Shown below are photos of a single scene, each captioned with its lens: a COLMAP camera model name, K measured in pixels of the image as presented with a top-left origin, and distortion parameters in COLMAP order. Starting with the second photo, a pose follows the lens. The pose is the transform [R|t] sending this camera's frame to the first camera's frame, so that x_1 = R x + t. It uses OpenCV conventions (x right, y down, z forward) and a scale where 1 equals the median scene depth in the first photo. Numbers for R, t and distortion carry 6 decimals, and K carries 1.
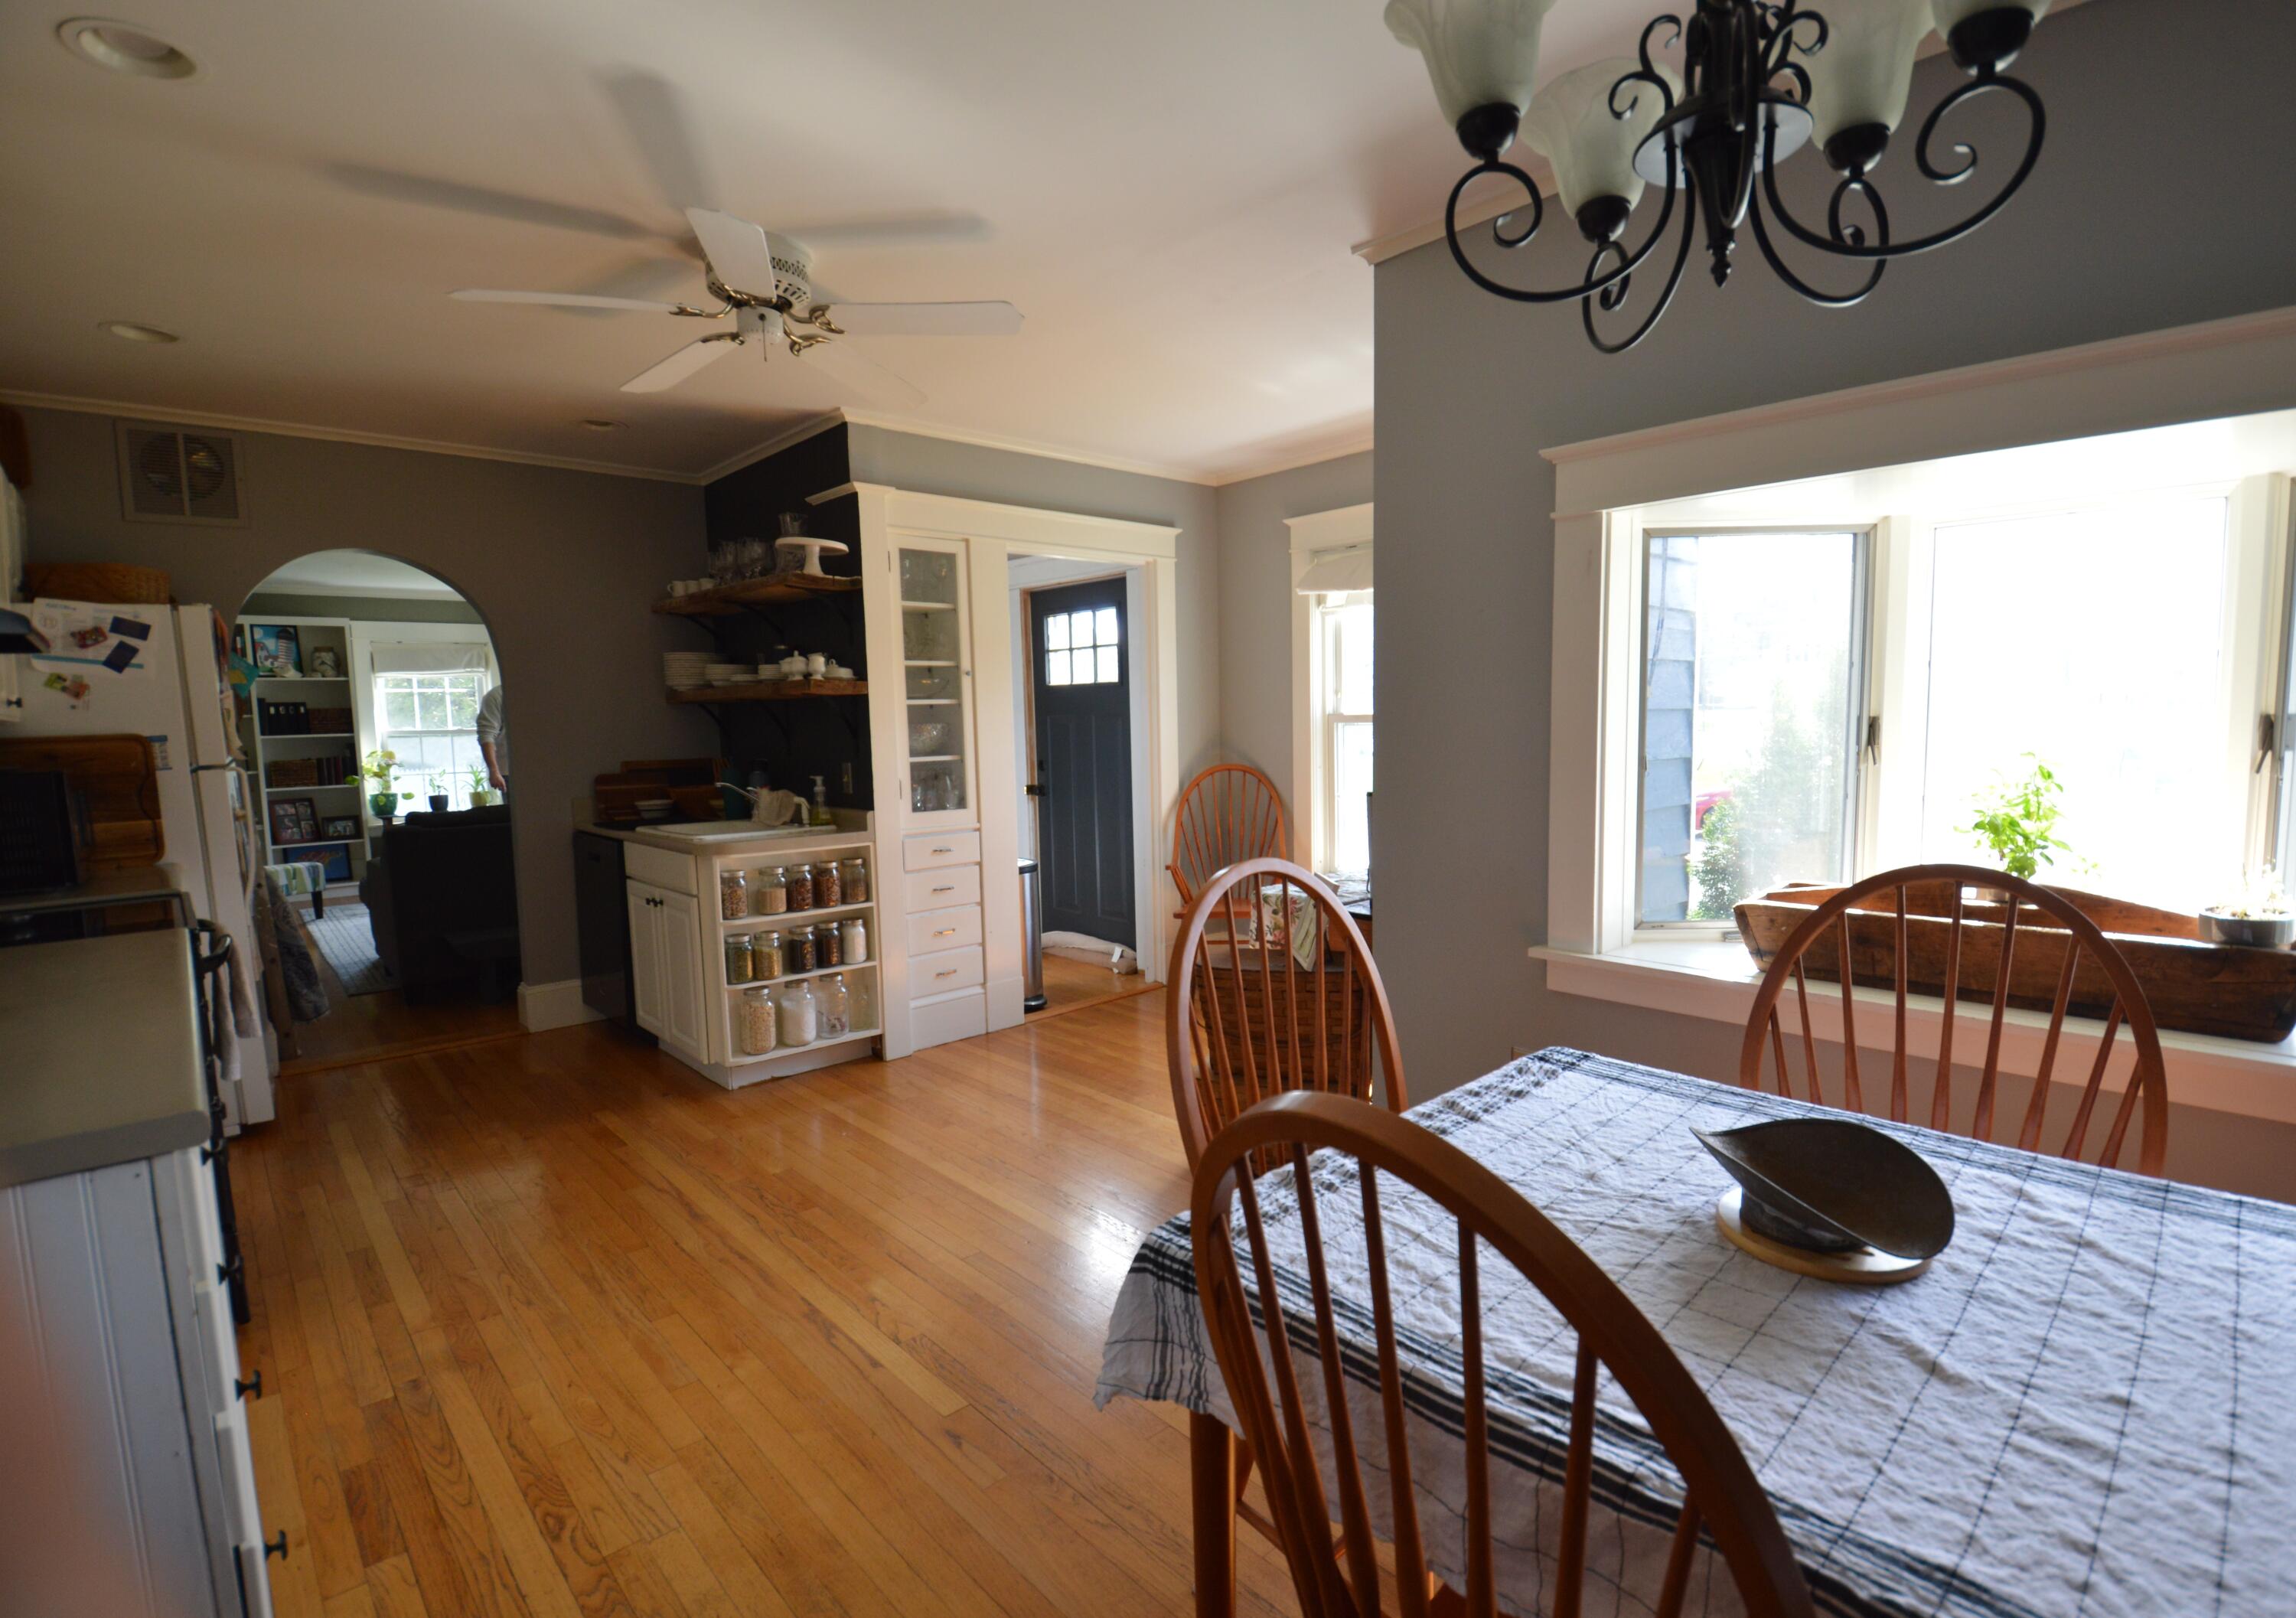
lens RADIAL K [[1075.4, 0, 1198.5], [0, 1075.4, 816.9], [0, 0, 1]] dist [0.028523, -0.035947]
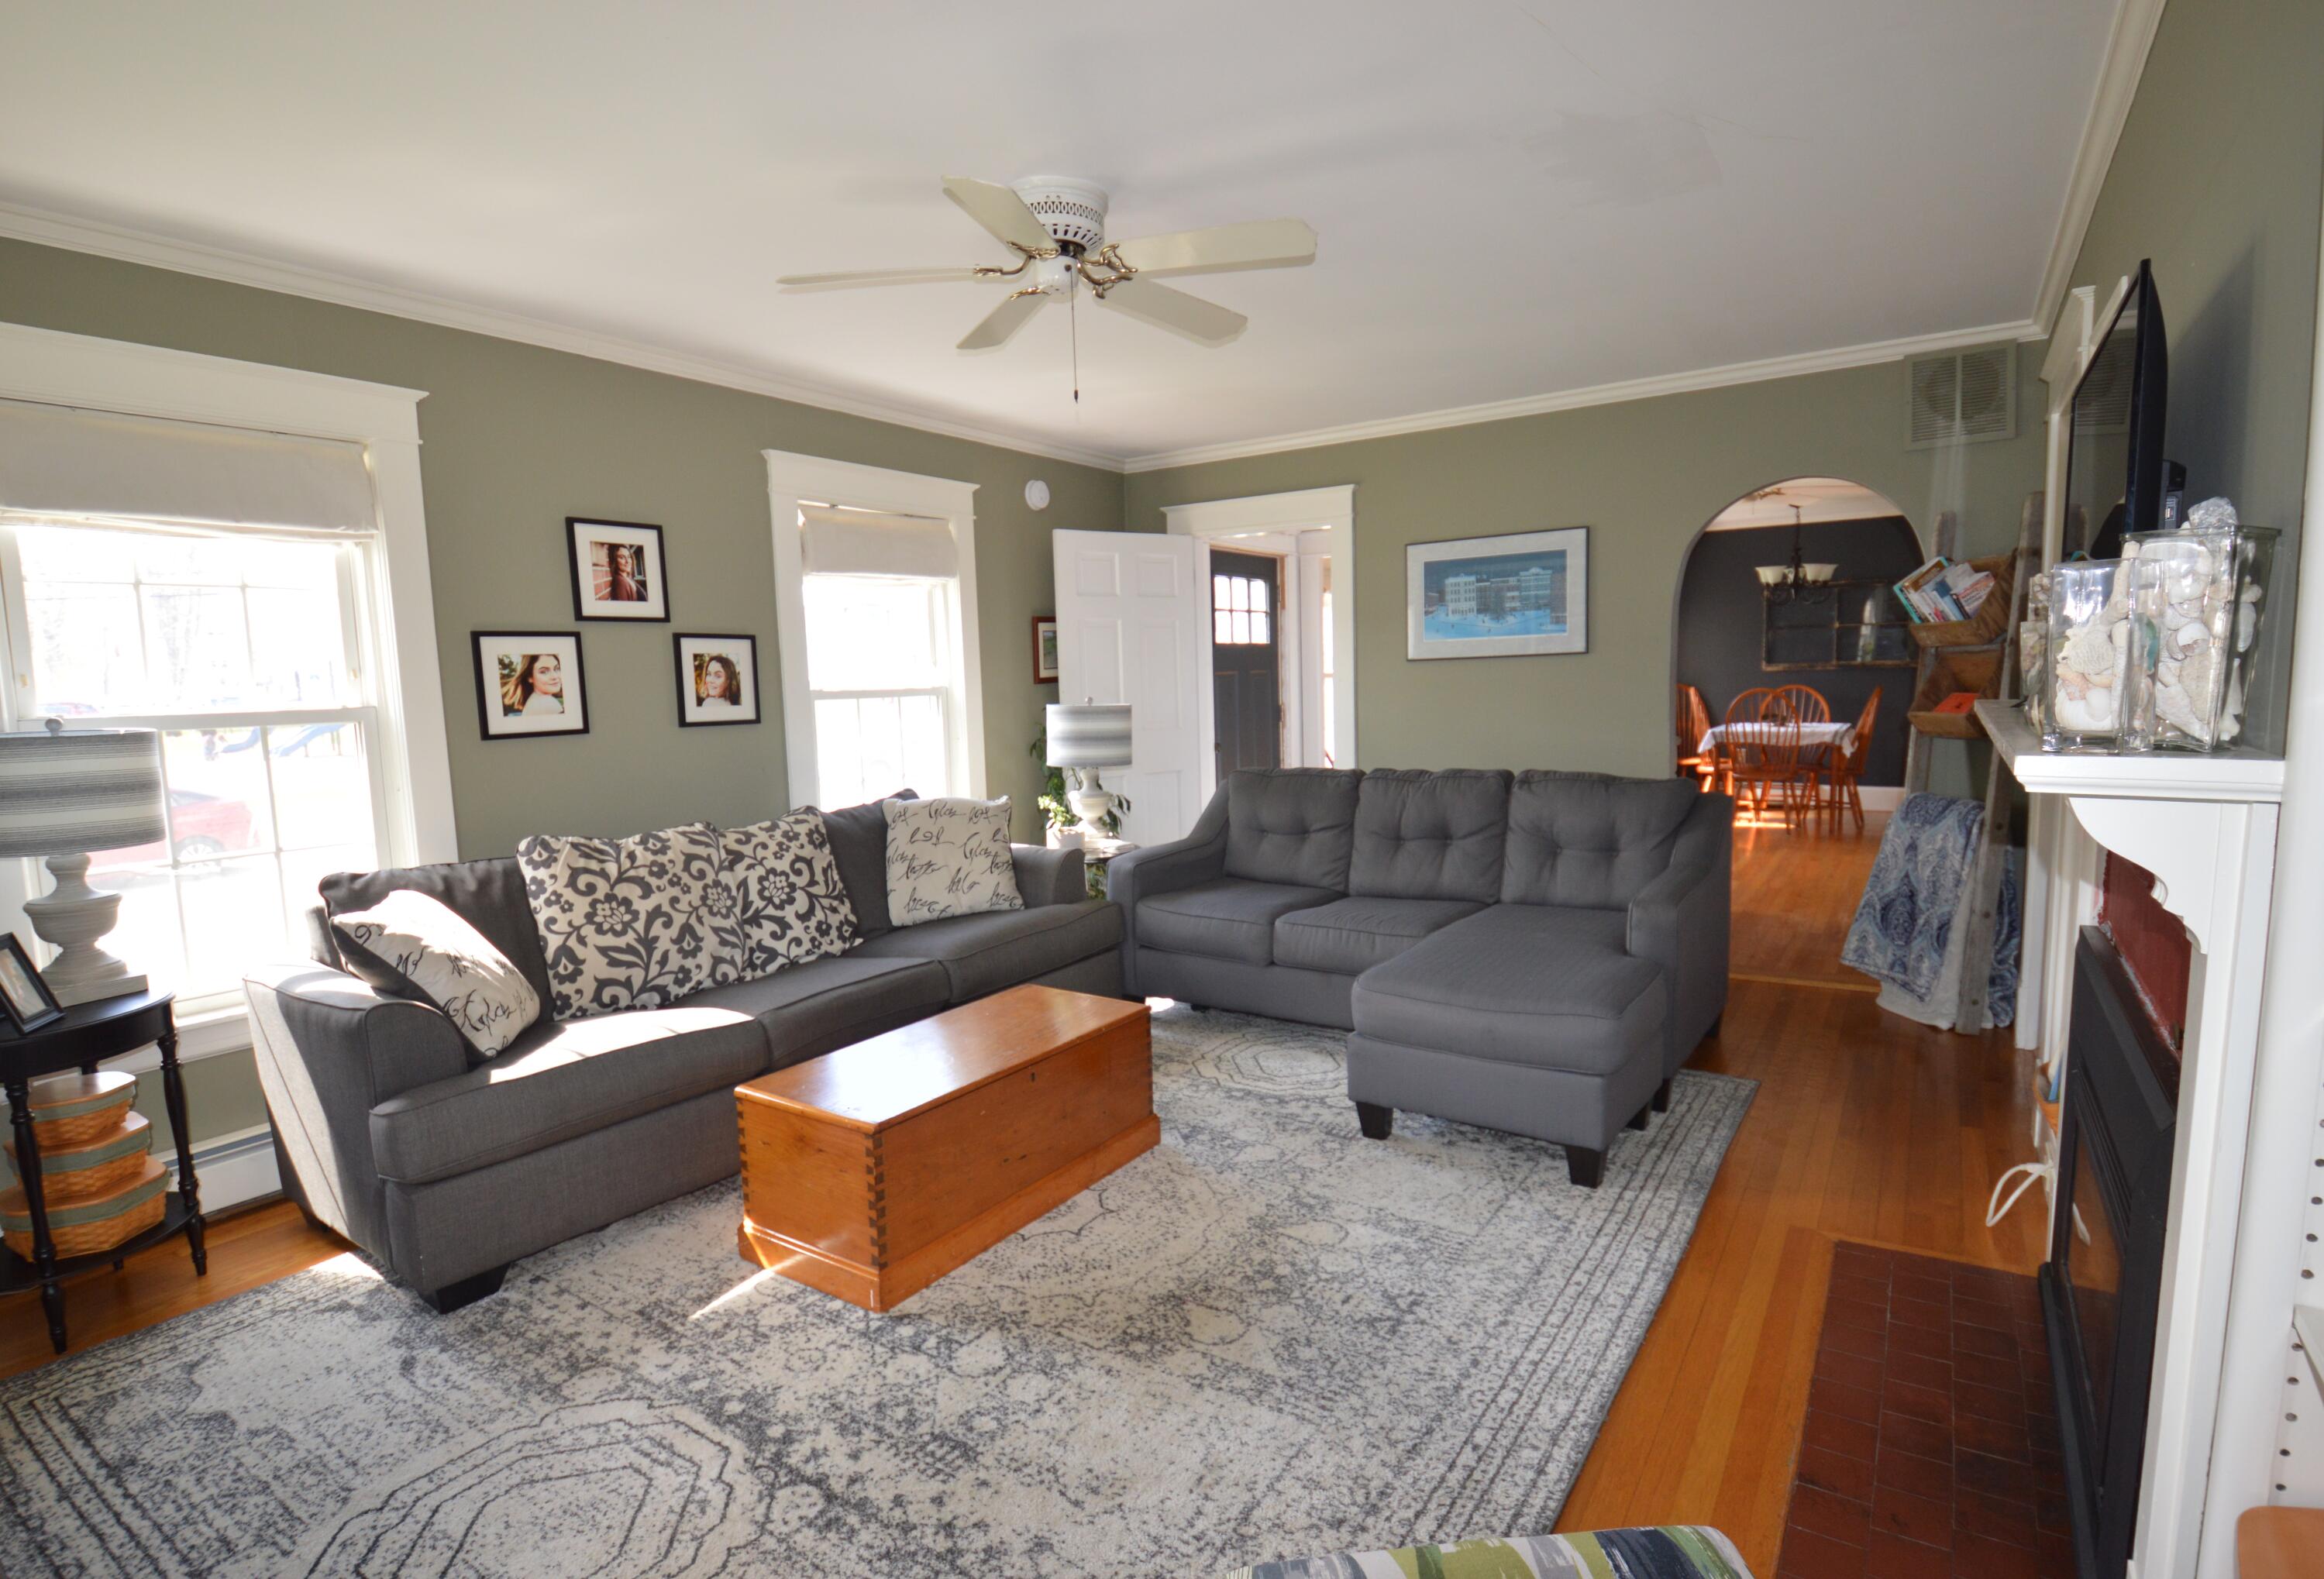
lens RADIAL K [[1156.1, 0, 1162.0], [0, 1156.1, 789.5], [0, 0, 1]] dist [0.004507, -0.000244]
pose [[-0.215896, -0.072710, 0.973705, -1.734618], [0.127849, 0.986533, 0.102016, -0.147844], [-0.968010, 0.146512, -0.203693, 1.849917]]
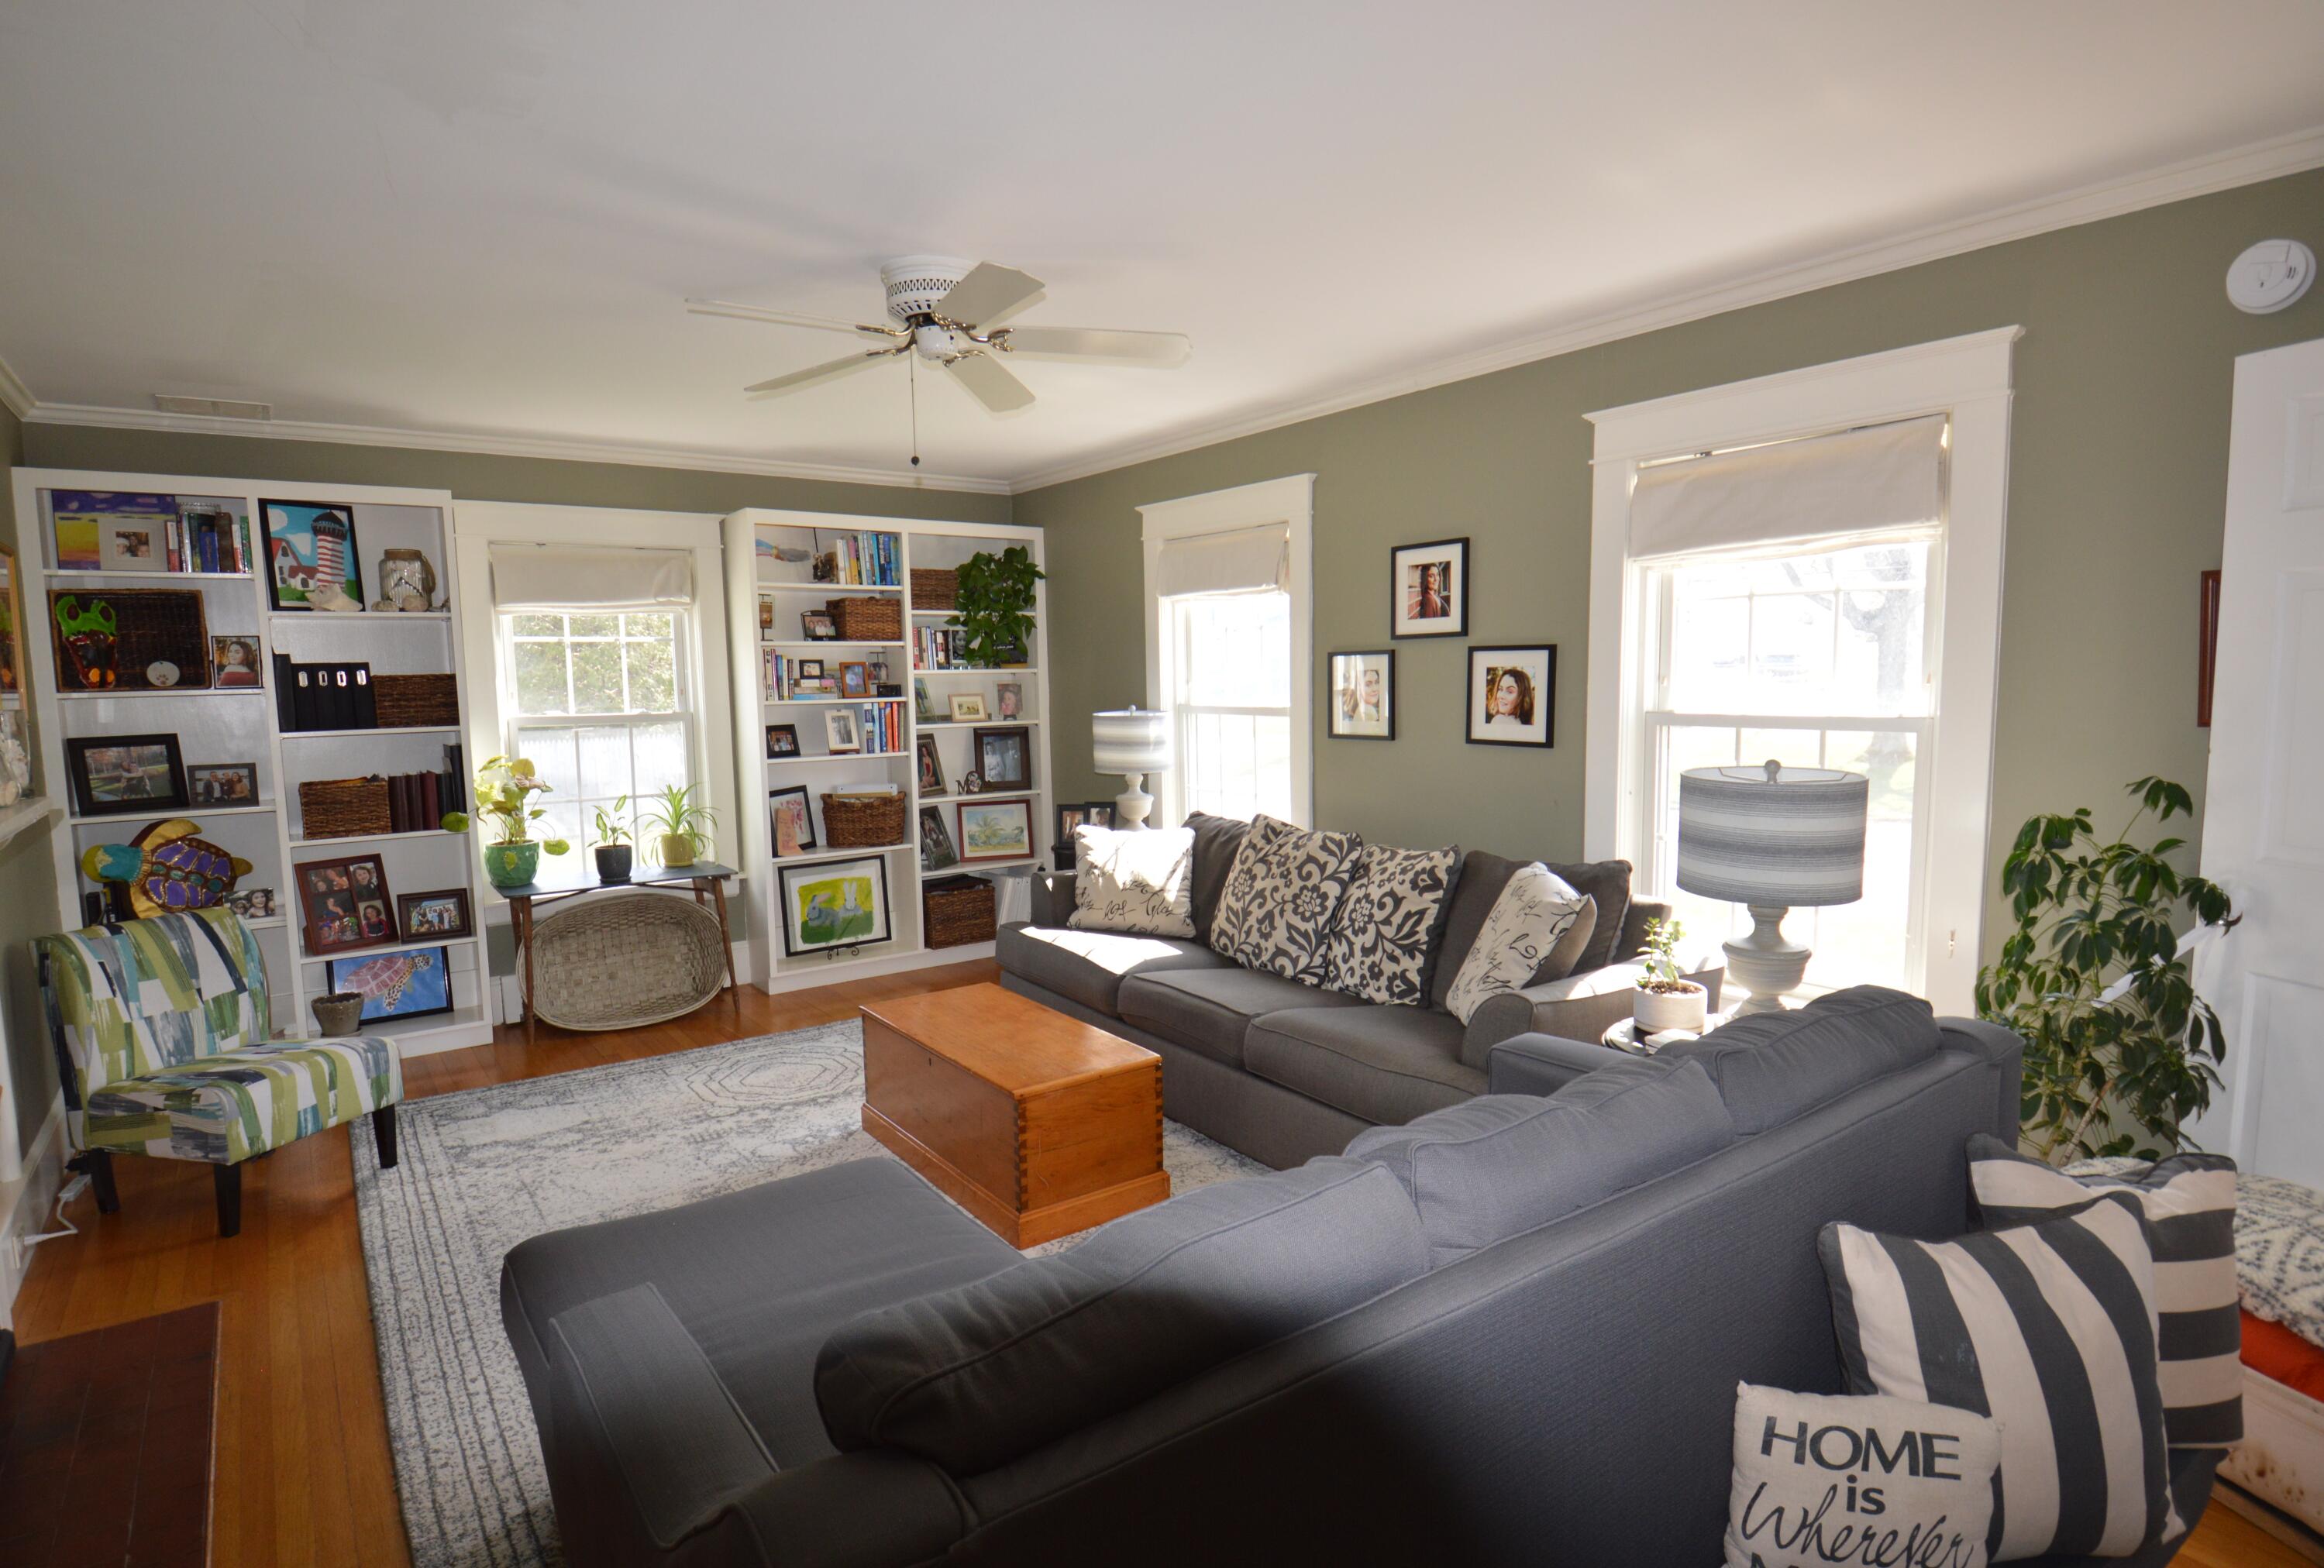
lens RADIAL K [[1222.6, 0, 1160.2], [0, 1222.6, 801.4], [0, 0, 1]] dist [0.026848, -0.042949]
pose [[0.991250, 0.016368, -0.130976, -0.805506], [-0.014850, 0.999811, 0.012558, -0.112966], [0.131157, -0.010503, 0.991306, 1.000131]]
